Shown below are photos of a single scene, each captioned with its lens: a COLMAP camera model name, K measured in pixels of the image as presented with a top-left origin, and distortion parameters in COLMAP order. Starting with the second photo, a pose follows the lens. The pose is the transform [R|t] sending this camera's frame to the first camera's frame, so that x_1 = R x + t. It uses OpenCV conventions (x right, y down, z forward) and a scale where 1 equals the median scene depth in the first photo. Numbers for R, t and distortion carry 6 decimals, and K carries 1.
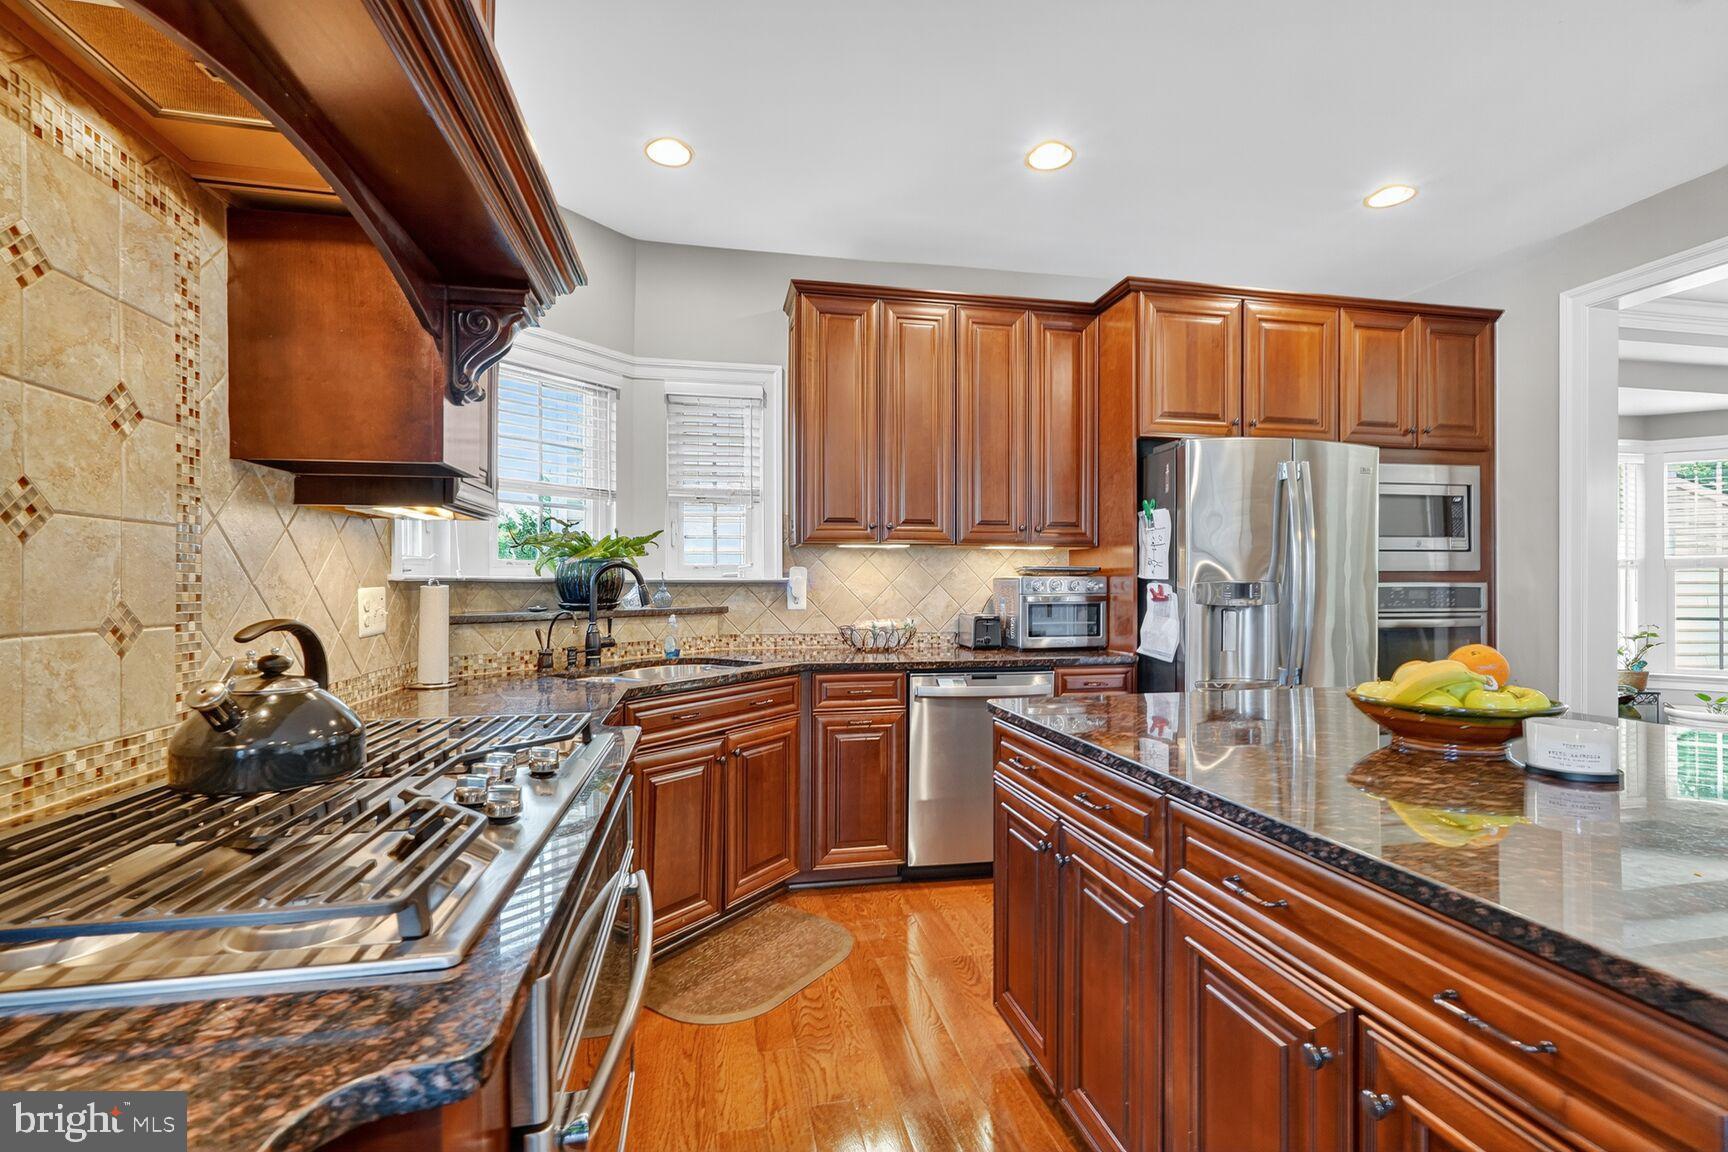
lens RADIAL K [[774.8, 0, 864.2], [0, 774.8, 584.1], [0, 0, 1]] dist [-0.004738, 0.000144]
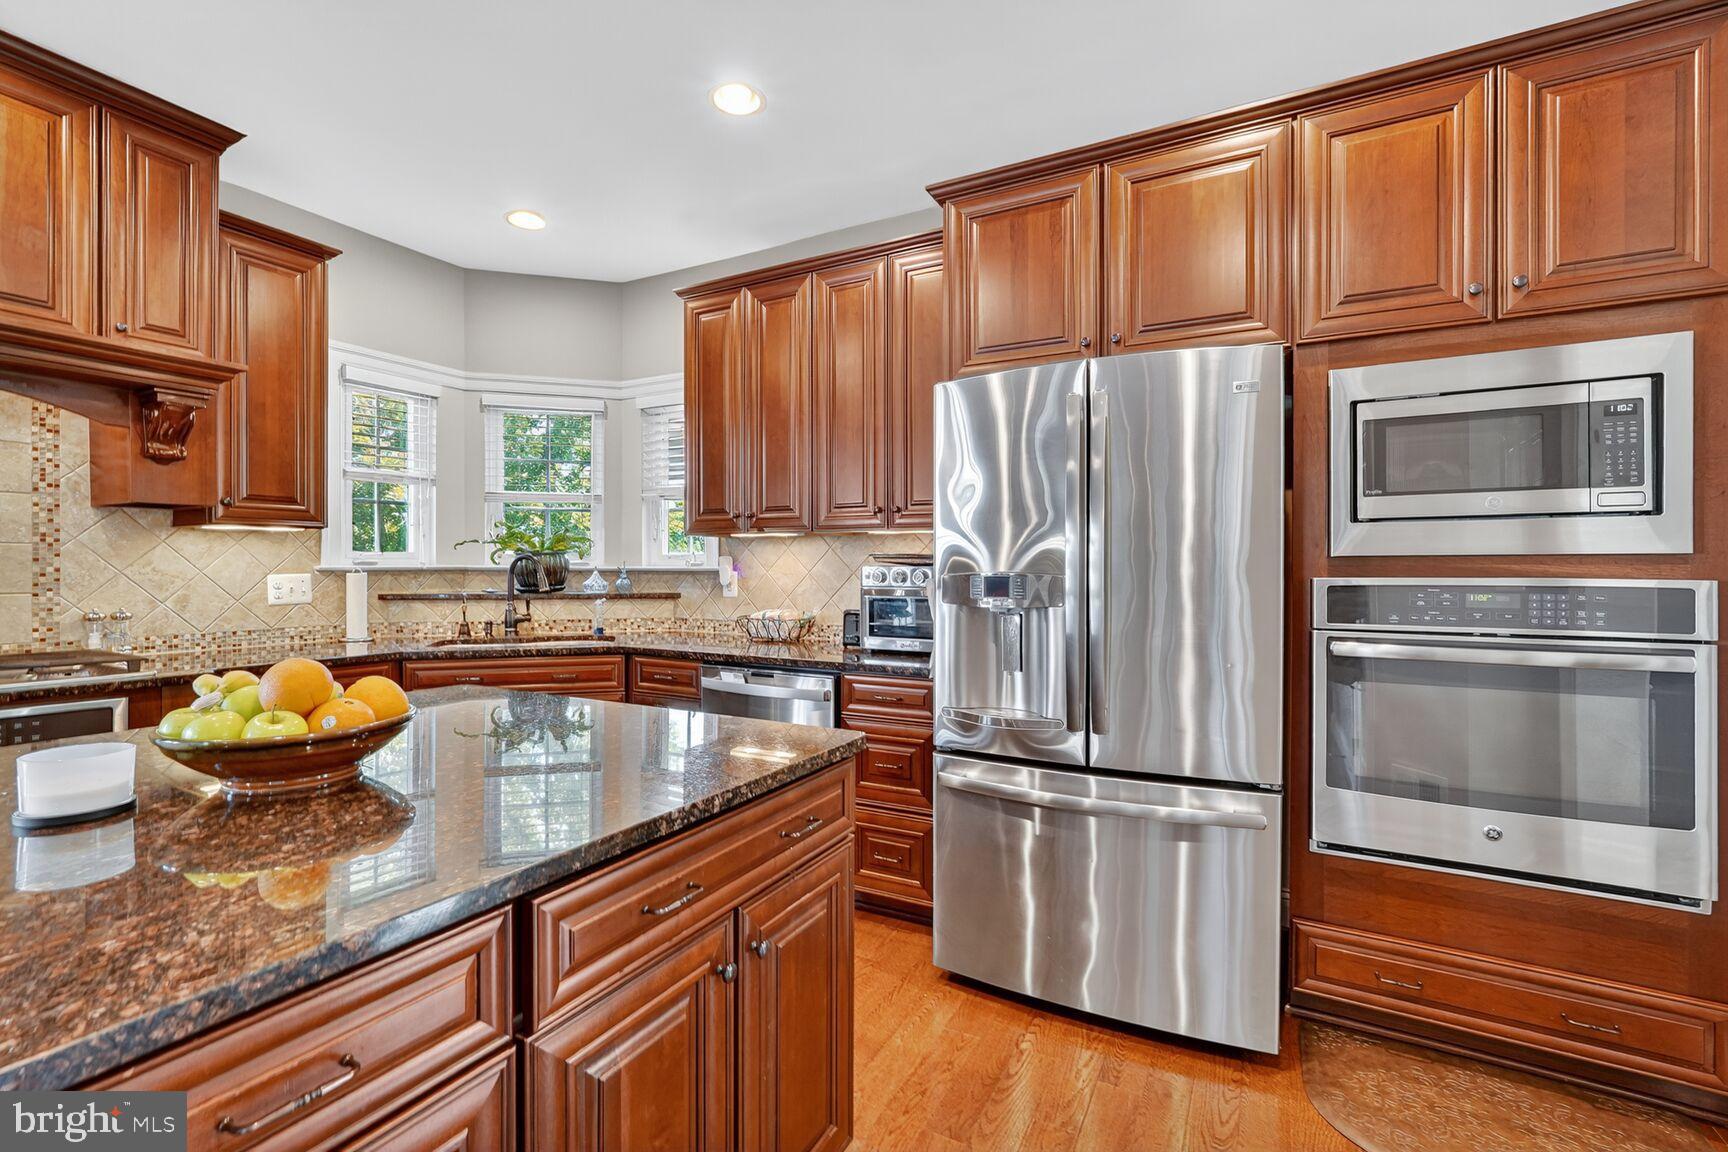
lens RADIAL K [[774.8, 0, 858.2], [0, 774.8, 569.3], [0, 0, 1]] dist [-0.004738, 0.000144]
pose [[0.755046, 0.004279, -0.655657, 0.821039], [-0.003676, 0.999991, 0.002292, -0.008667], [0.655661, 0.000679, 0.755055, 0.363476]]
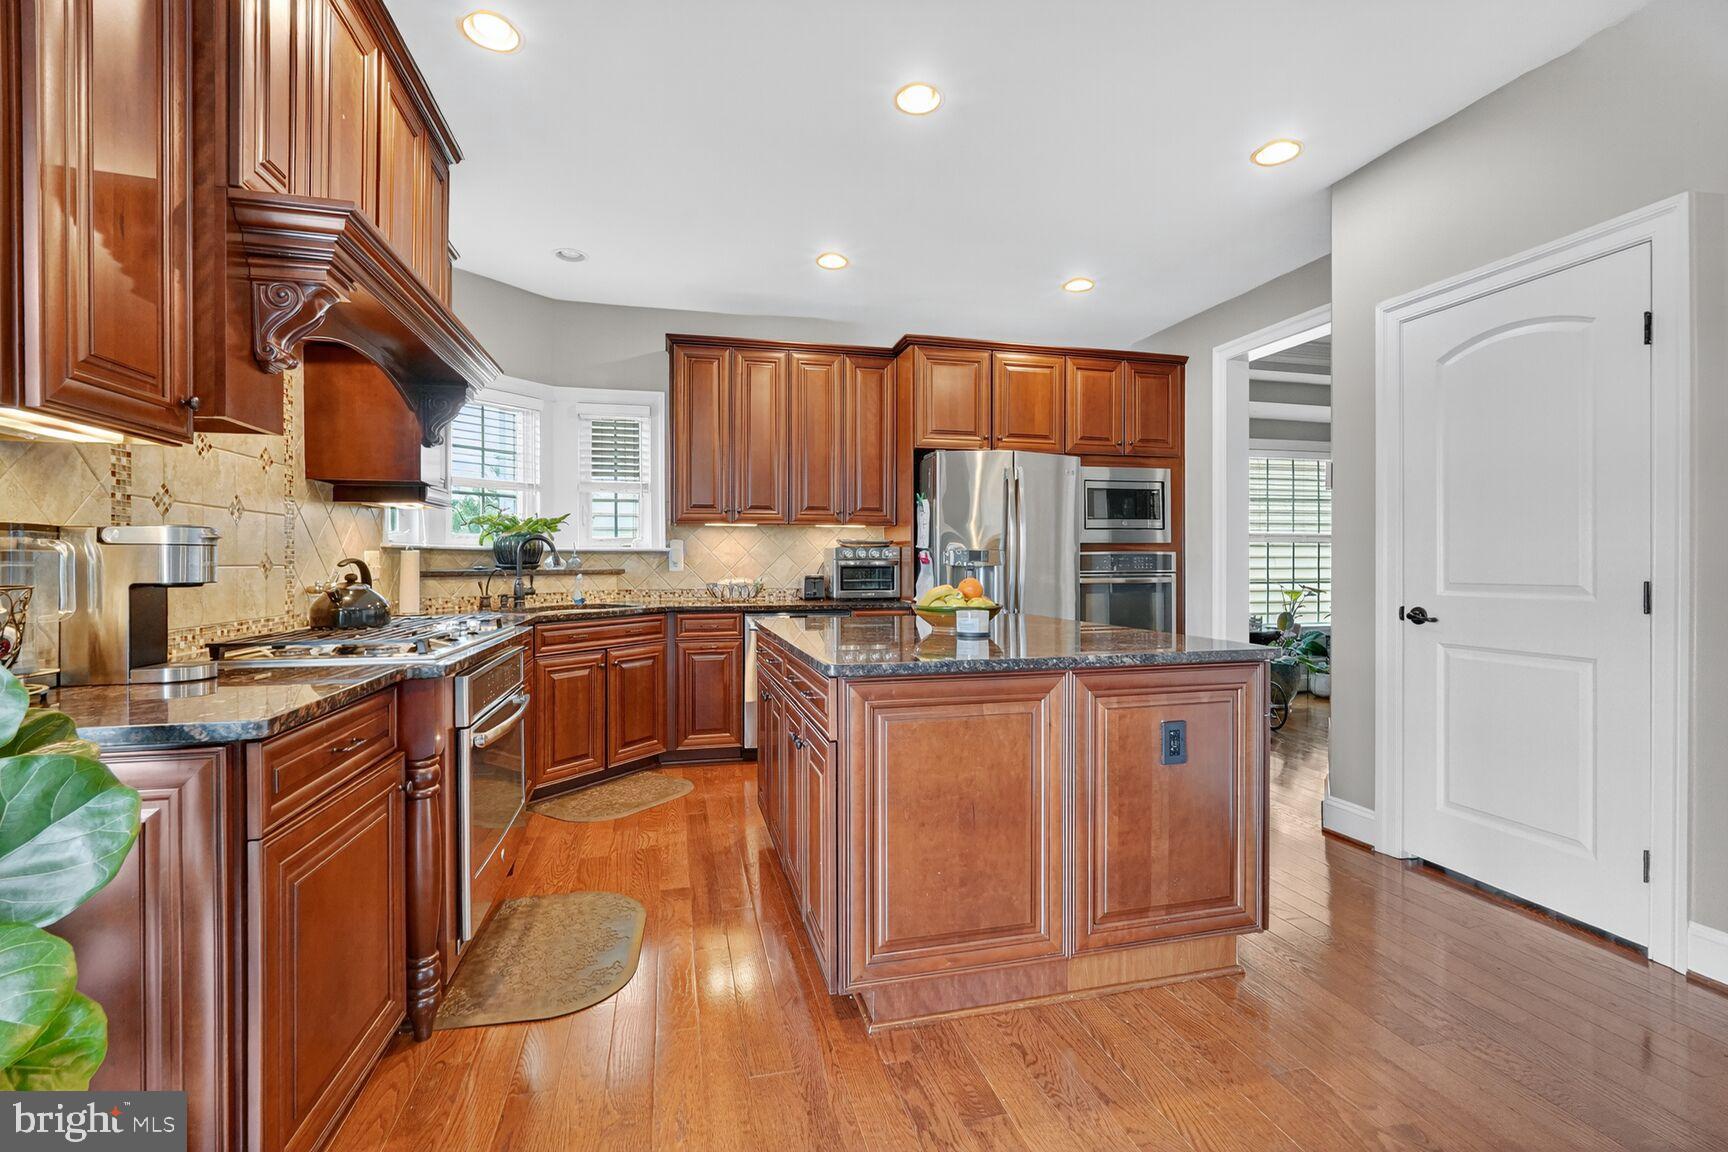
lens RADIAL K [[774.8, 0, 864.0], [0, 774.8, 568.7], [0, 0, 1]] dist [-0.004738, 0.000144]
pose [[0.998957, -0.000997, 0.045659, 0.203441], [0.000573, 0.999957, 0.009291, 0.017635], [-0.045666, -0.009255, 0.998914, -0.424958]]
